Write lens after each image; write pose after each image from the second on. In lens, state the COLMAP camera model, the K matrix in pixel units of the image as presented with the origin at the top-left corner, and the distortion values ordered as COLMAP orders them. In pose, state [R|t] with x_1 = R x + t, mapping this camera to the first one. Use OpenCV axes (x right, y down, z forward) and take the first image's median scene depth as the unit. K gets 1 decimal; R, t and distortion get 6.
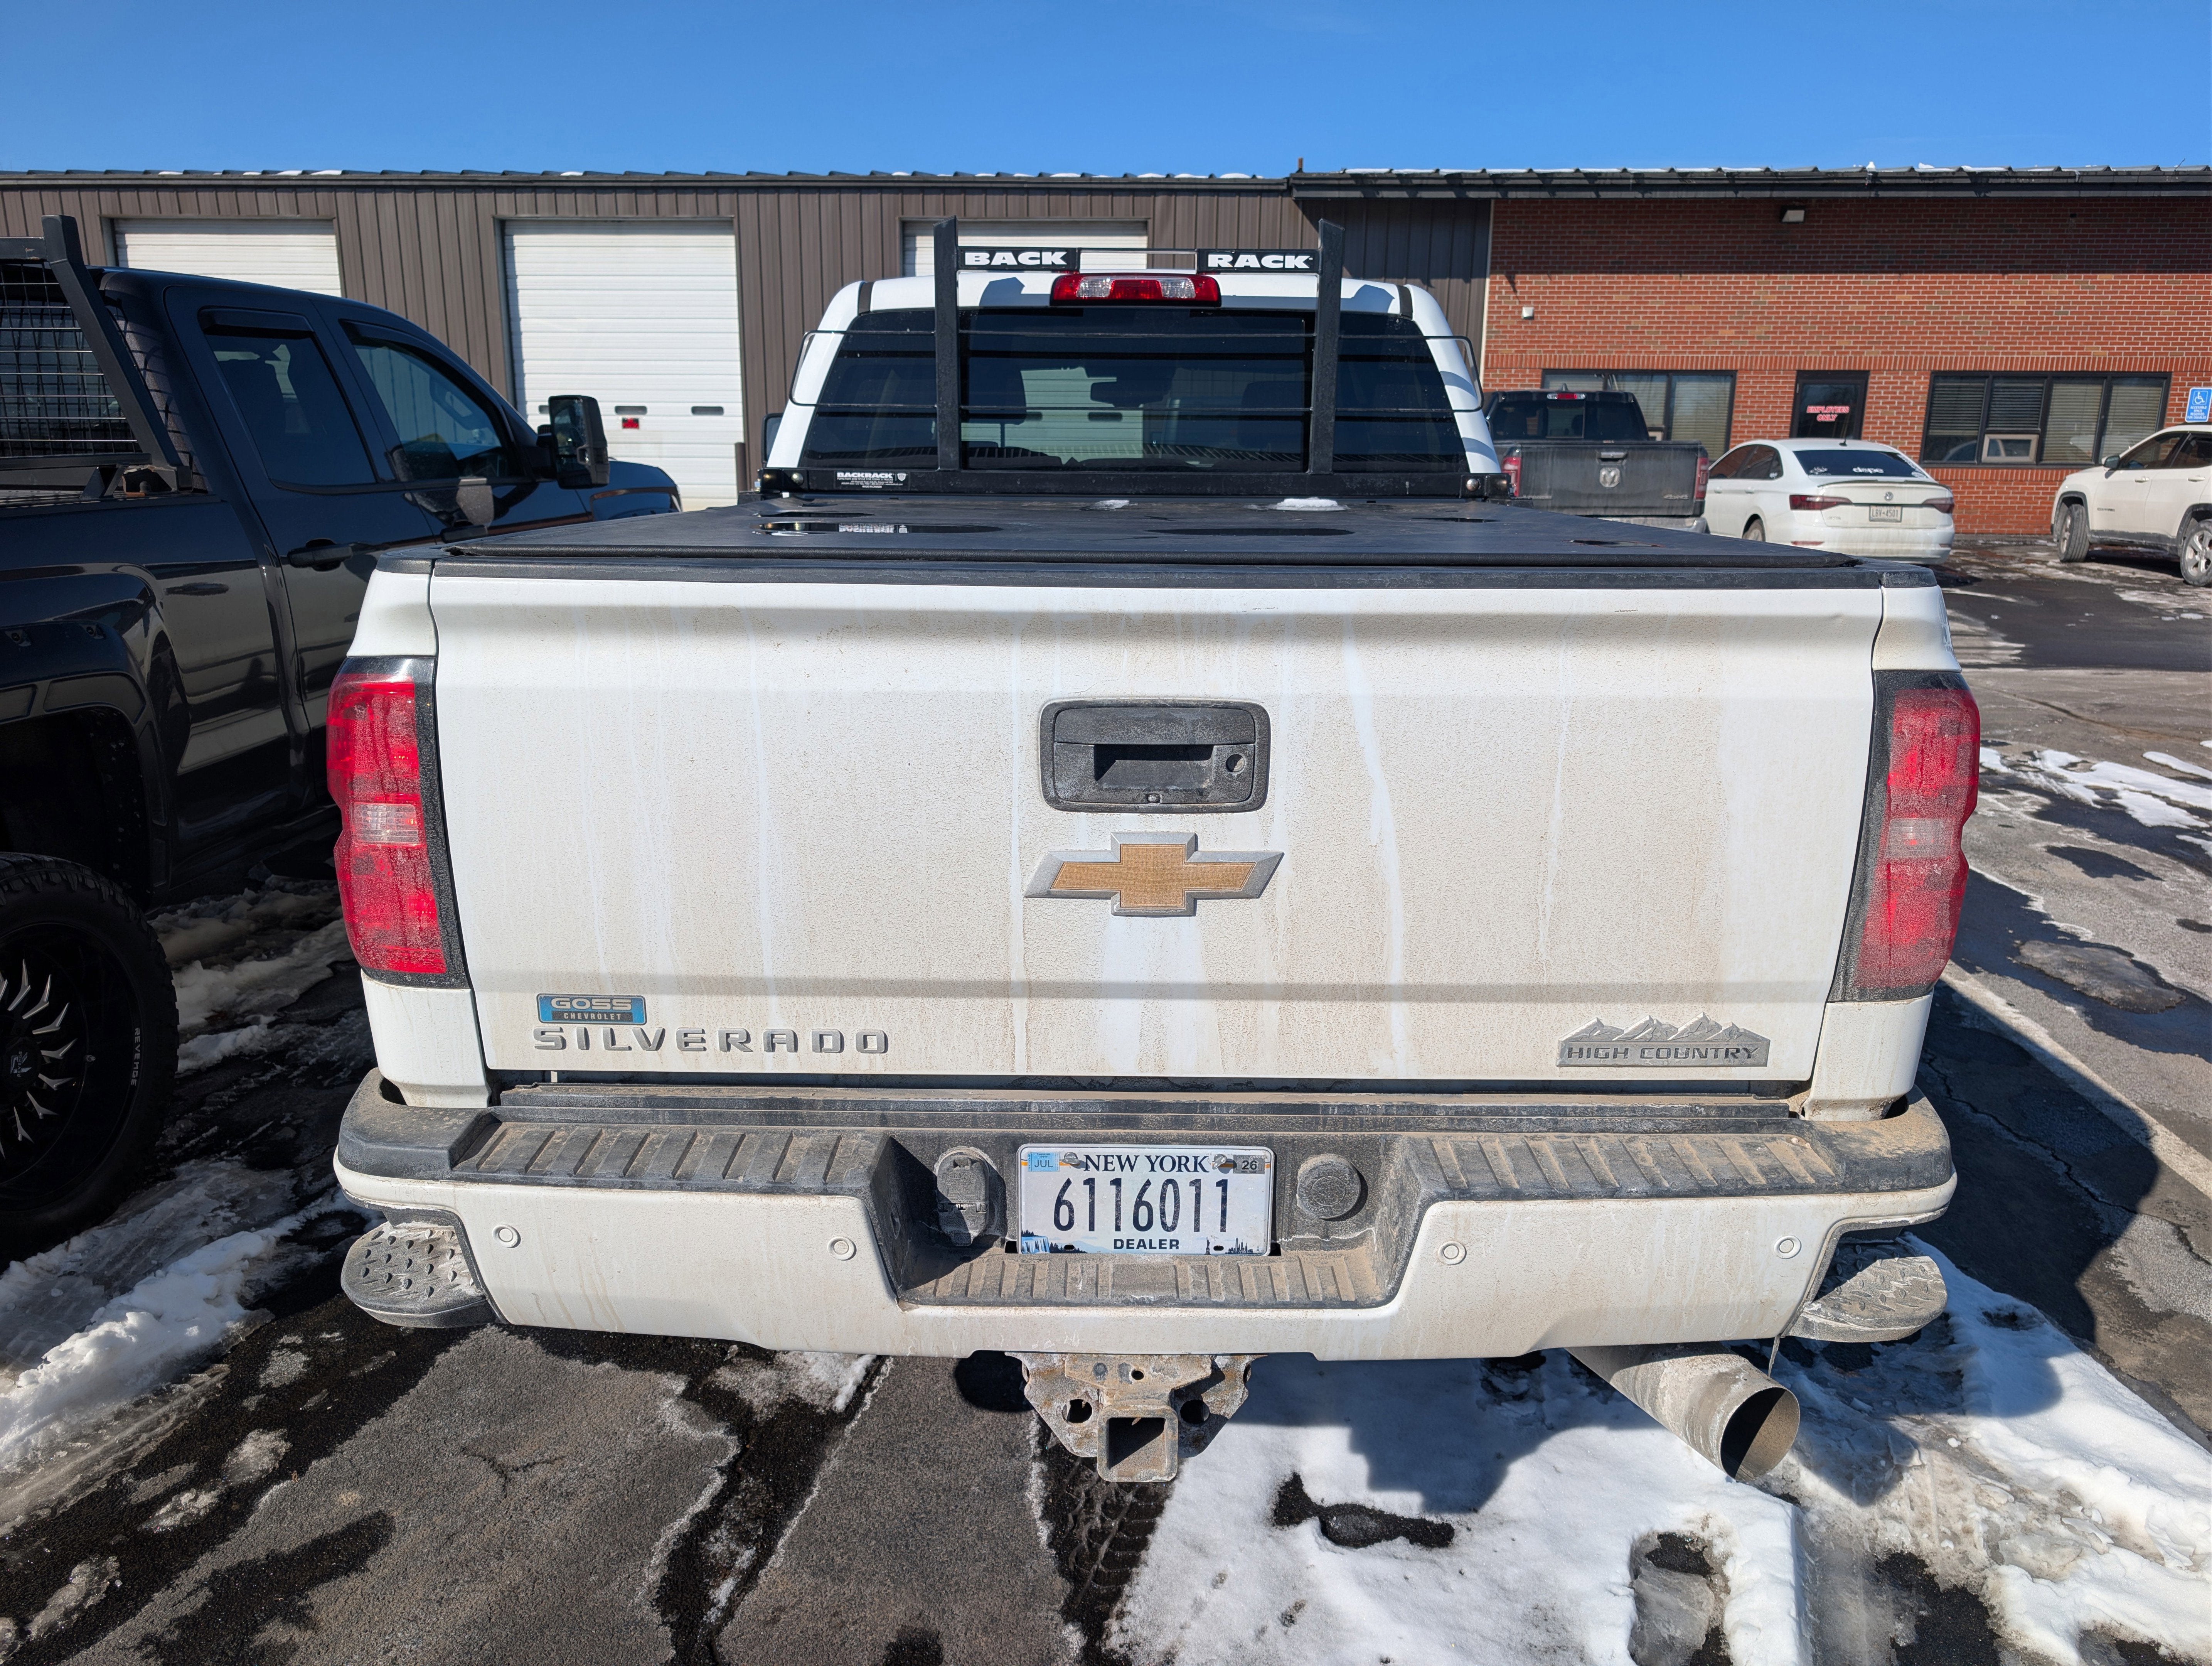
lens RADIAL K [[1599.1, 0, 1111.2], [0, 1599.1, 838.5], [0, 0, 1]] dist [0.034608, -0.025067]
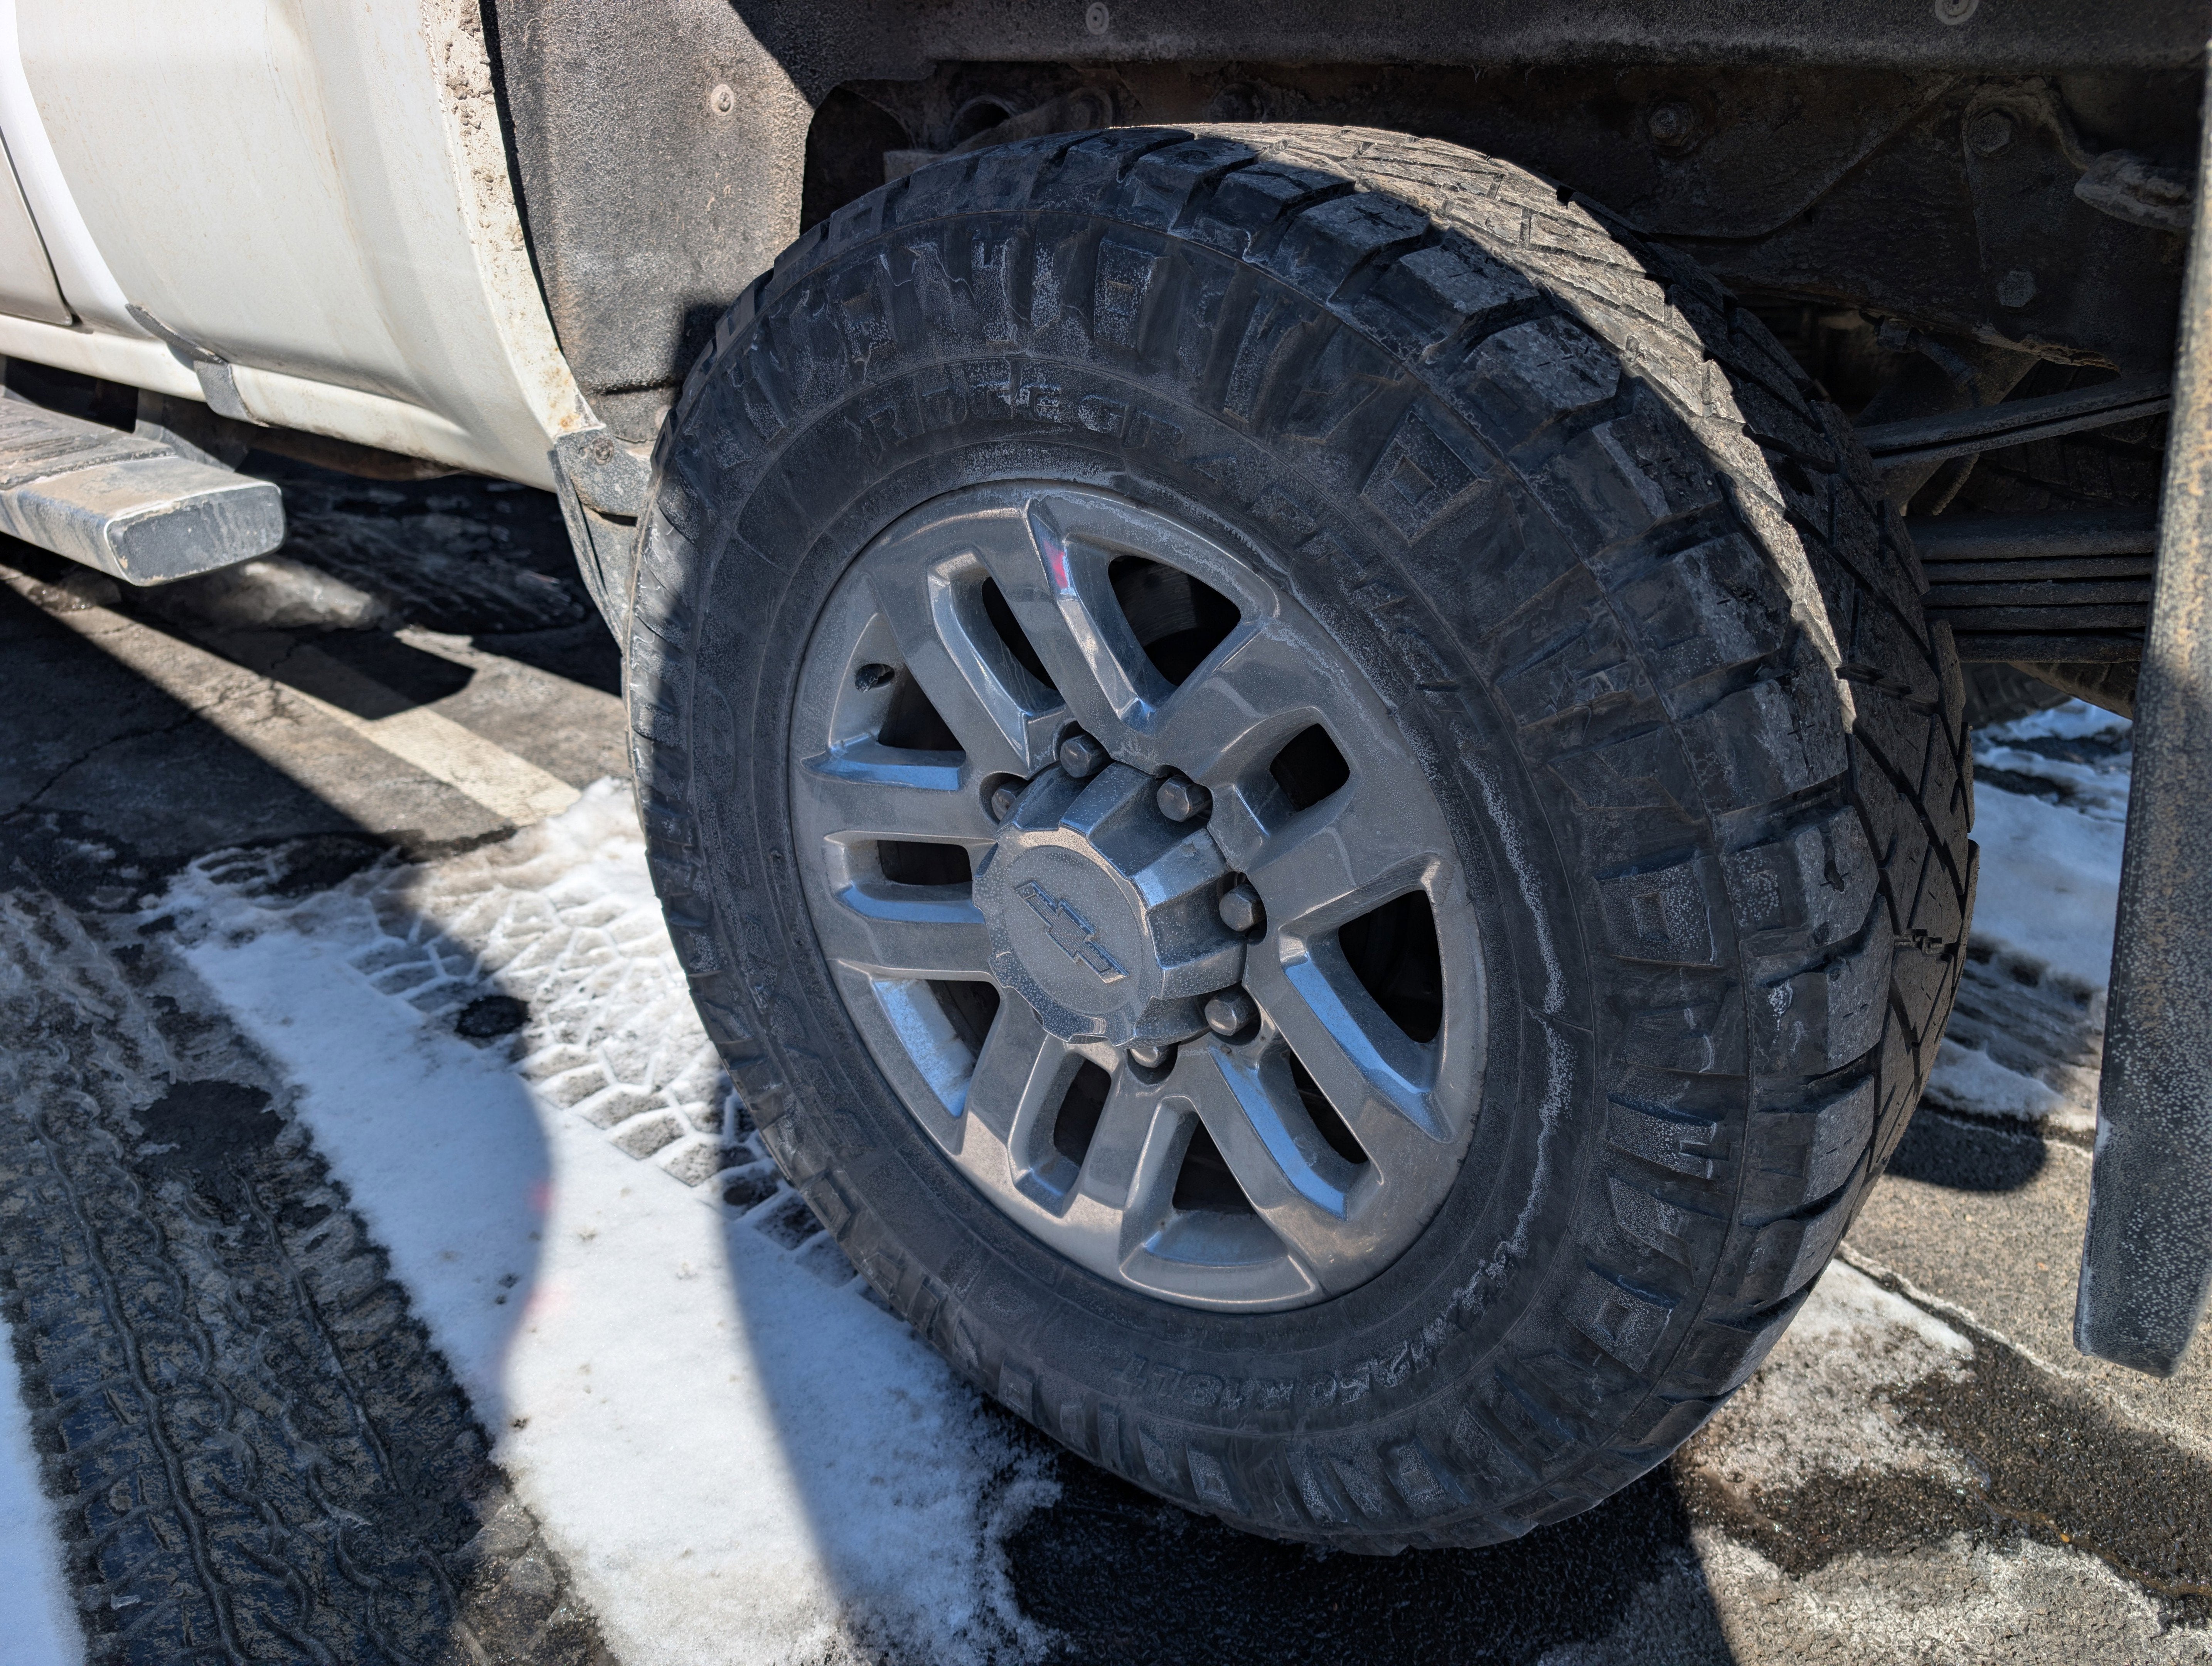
lens RADIAL K [[1599.1, 0, 1106.0], [0, 1599.1, 839.2], [0, 0, 1]] dist [0.034608, -0.025067]
pose [[0.612516, -0.342750, 0.712283, -0.696404], [0.188635, 0.938447, 0.289367, 0.070002], [-0.767621, -0.042881, 0.639469, 1.101382]]
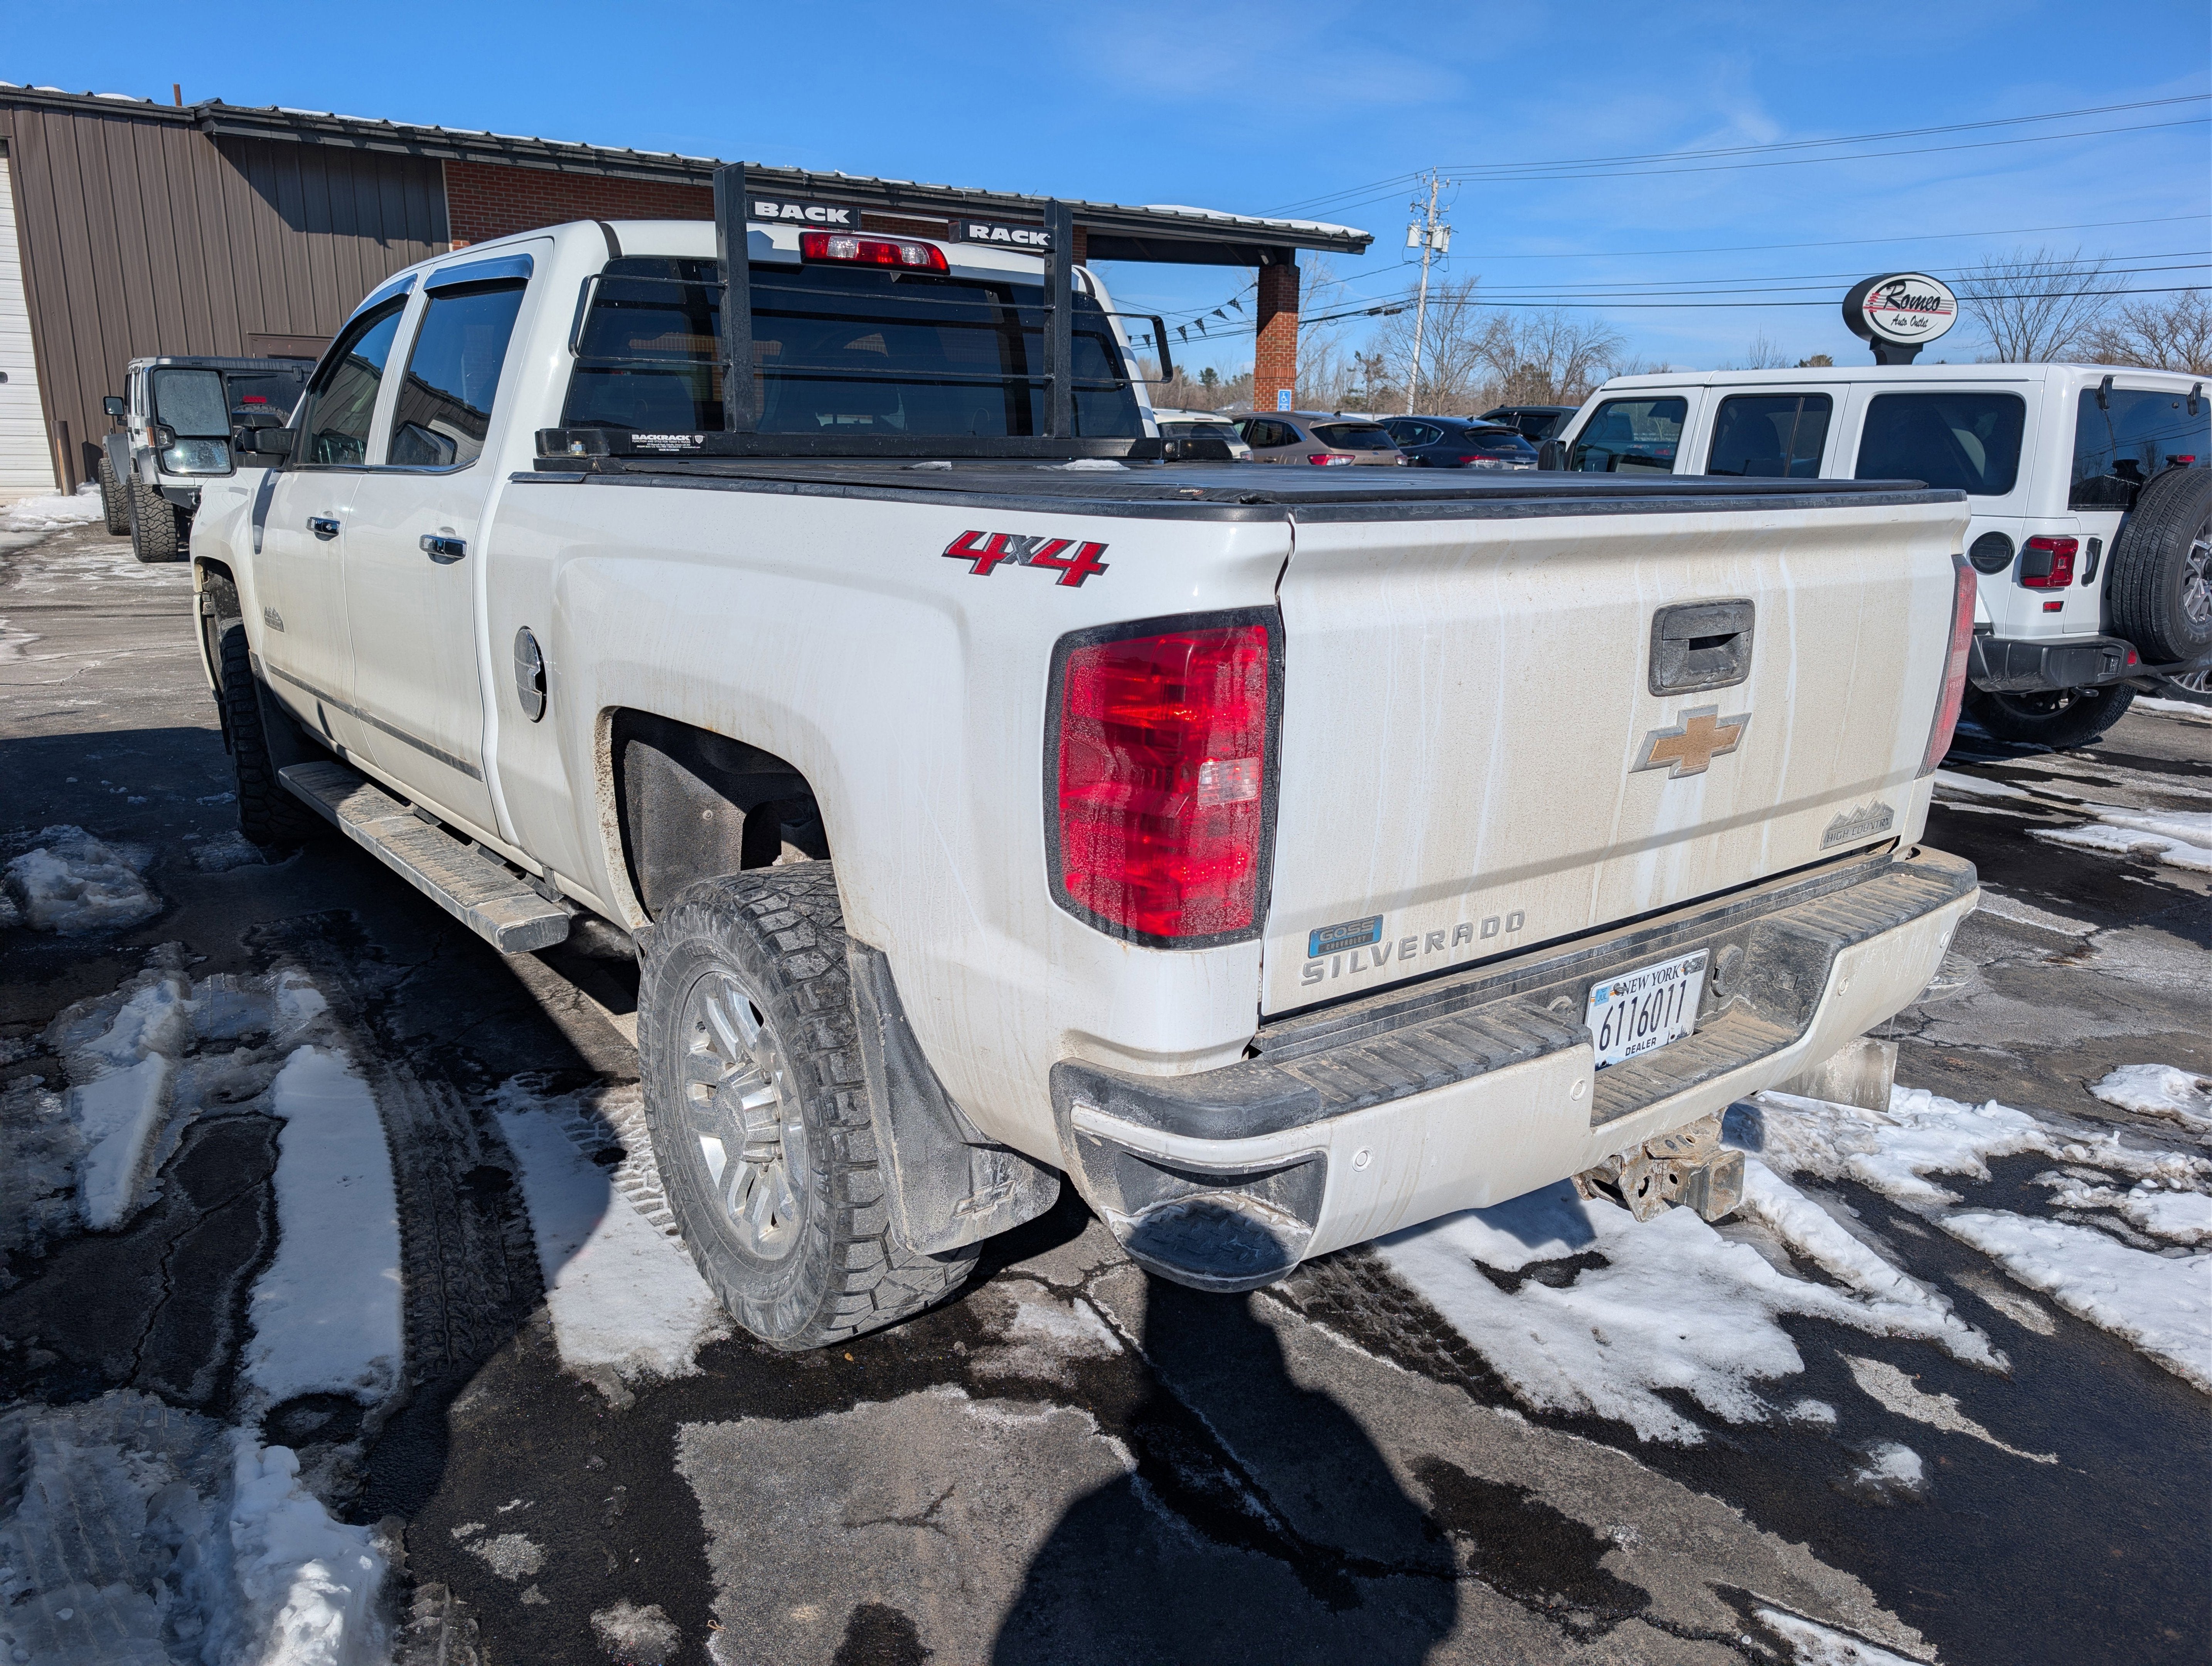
lens RADIAL K [[1599.1, 0, 1103.3], [0, 1599.1, 833.3], [0, 0, 1]] dist [0.034608, -0.025067]
pose [[0.785438, -0.148276, 0.600917, -0.900875], [0.142273, 0.988135, 0.057862, -0.036667], [-0.602366, 0.040047, 0.797215, 0.219739]]
